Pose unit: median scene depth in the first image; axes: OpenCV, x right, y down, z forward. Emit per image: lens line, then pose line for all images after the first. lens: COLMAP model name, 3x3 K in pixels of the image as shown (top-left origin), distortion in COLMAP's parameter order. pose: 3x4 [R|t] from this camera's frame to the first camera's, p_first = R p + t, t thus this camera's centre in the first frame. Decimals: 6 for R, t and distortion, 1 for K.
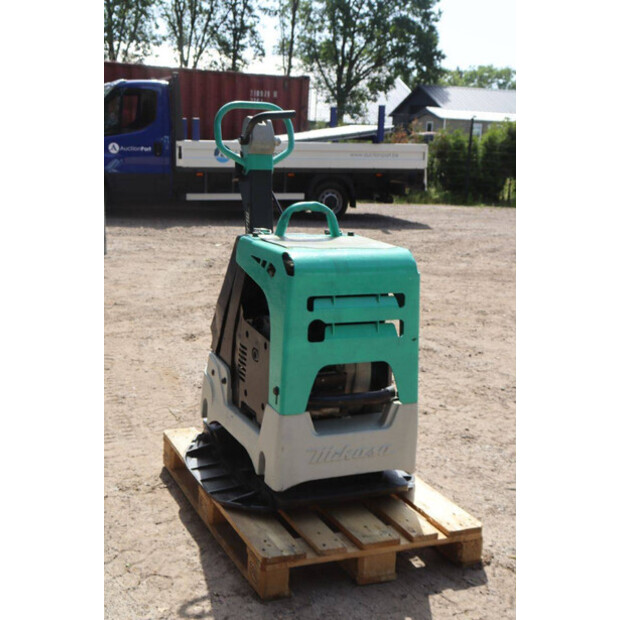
lens RADIAL K [[889.6, 0, 310.0], [0, 889.6, 310.0], [0, 0, 1]] dist [0.068307, 0.080551]
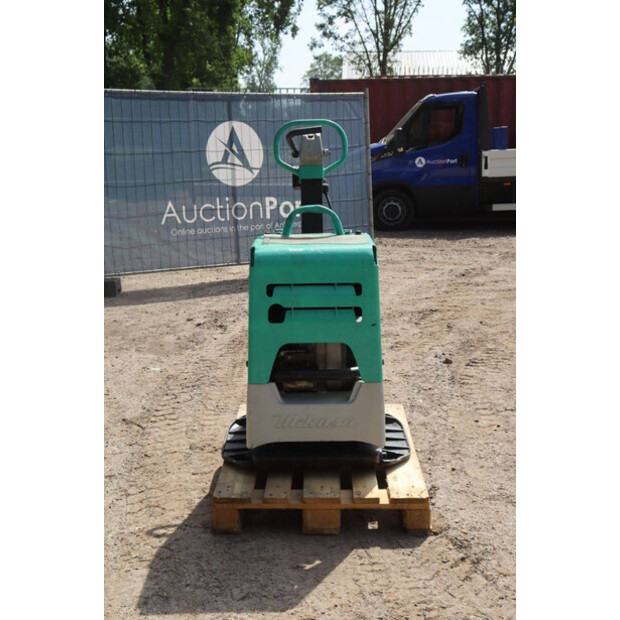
lens RADIAL K [[940.1, 0, 310.0], [0, 940.1, 310.0], [0, 0, 1]] dist [0.094495, 0.018564]
pose [[0.908092, 0.018084, -0.418380, 0.540737], [-0.027212, 0.999504, -0.015860, 0.035608], [0.417886, 0.025787, 0.908133, -0.106244]]
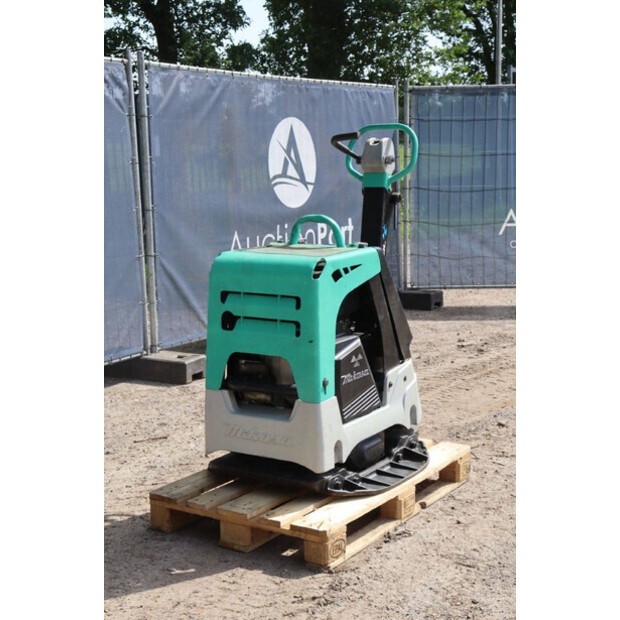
lens RADIAL K [[1103.3, 0, 310.0], [0, 1103.3, 310.0], [0, 0, 1]] dist [0.231939, -0.192769]
pose [[0.550499, 0.074834, -0.831475, 1.216165], [-0.126593, 0.991940, 0.005462, -0.011648], [0.825182, 0.102252, 0.555536, 0.264267]]
